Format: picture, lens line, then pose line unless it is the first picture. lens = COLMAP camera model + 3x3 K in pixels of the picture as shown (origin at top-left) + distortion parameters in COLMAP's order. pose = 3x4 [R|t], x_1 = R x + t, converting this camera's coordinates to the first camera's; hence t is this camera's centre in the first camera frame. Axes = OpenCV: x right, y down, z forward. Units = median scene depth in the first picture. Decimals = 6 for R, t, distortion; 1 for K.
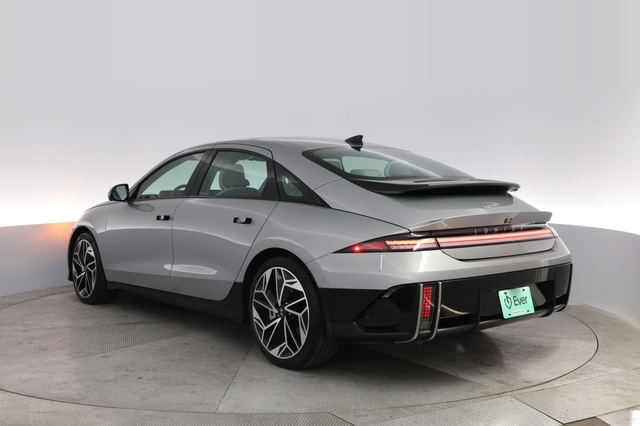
lens RADIAL K [[531.9, 0, 320.0], [0, 531.9, 213.0], [0, 0, 1]] dist [-0.009042, -0.002735]
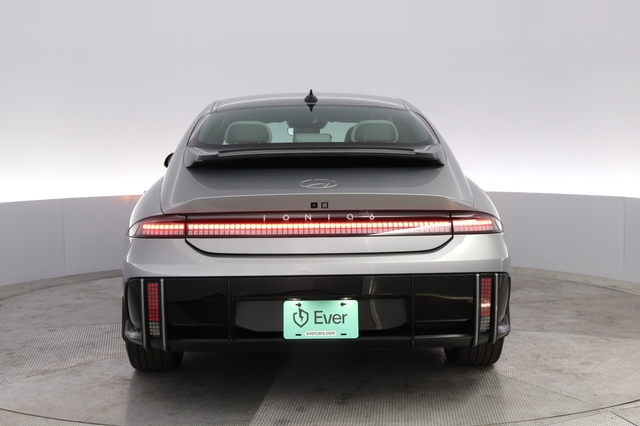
lens RADIAL K [[531.9, 0, 320.0], [0, 531.9, 213.0], [0, 0, 1]] dist [-0.009042, -0.002735]
pose [[0.877369, 0.056763, -0.476446, 0.492221], [-0.021434, 0.996623, 0.079265, -0.022307], [0.479336, -0.059332, 0.875623, 0.266231]]
